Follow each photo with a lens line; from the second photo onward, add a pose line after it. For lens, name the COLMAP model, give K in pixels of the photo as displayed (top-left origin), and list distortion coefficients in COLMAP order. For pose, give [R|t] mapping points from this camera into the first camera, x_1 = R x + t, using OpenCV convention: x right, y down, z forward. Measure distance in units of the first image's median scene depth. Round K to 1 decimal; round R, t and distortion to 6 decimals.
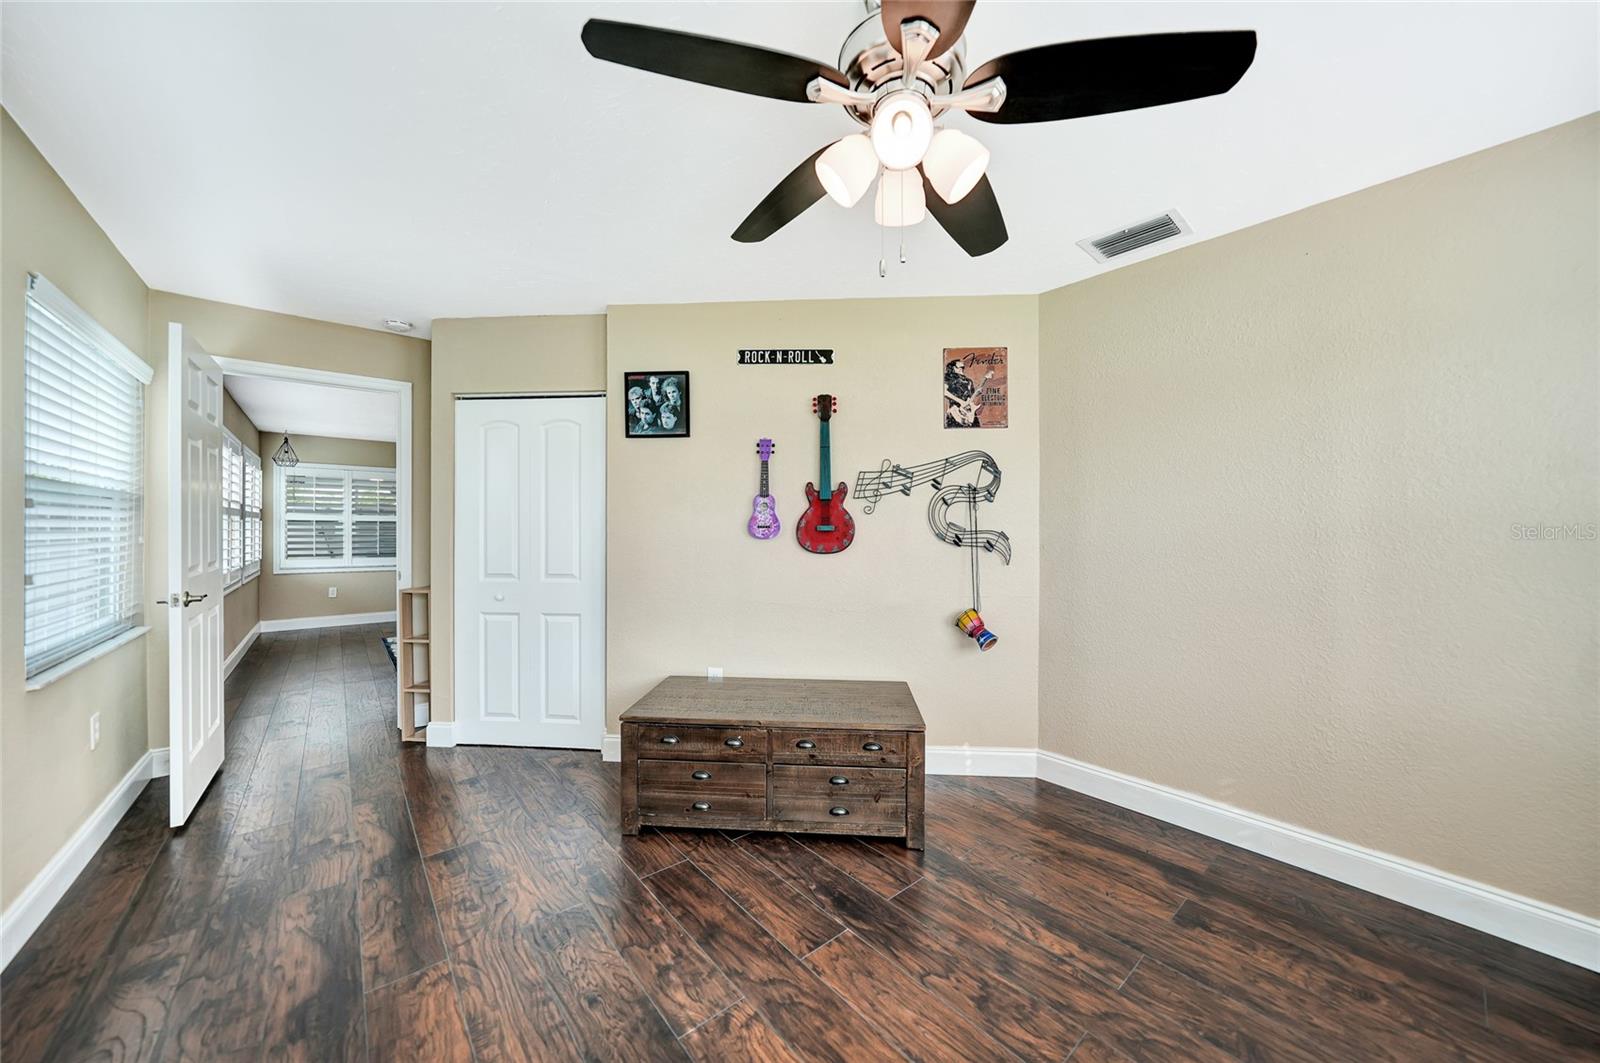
lens RADIAL K [[559.7, 0, 794.9], [0, 559.7, 524.8], [0, 0, 1]] dist [-0.019598, 0.004002]
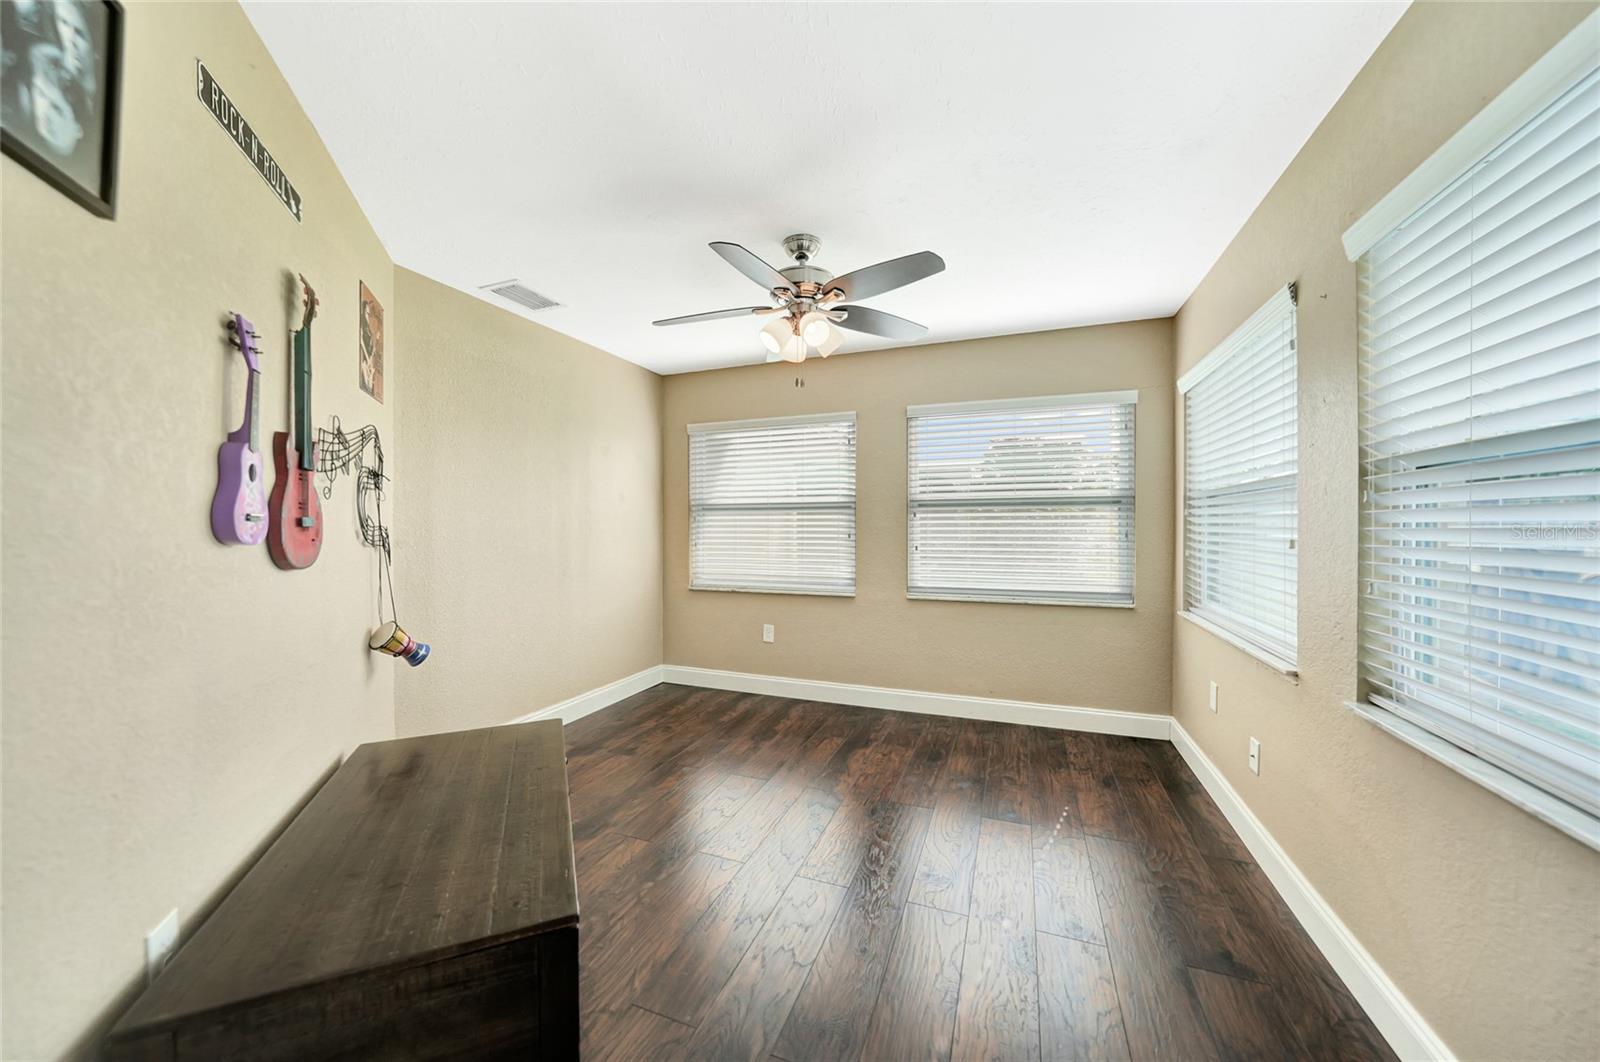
lens RADIAL K [[559.7, 0, 797.6], [0, 559.7, 528.9], [0, 0, 1]] dist [-0.019598, 0.004002]
pose [[-0.467771, -0.001328, 0.883848, -0.882955], [0.004334, 0.999983, 0.003797, 0.020093], [-0.883839, 0.005607, -0.467758, 1.126647]]
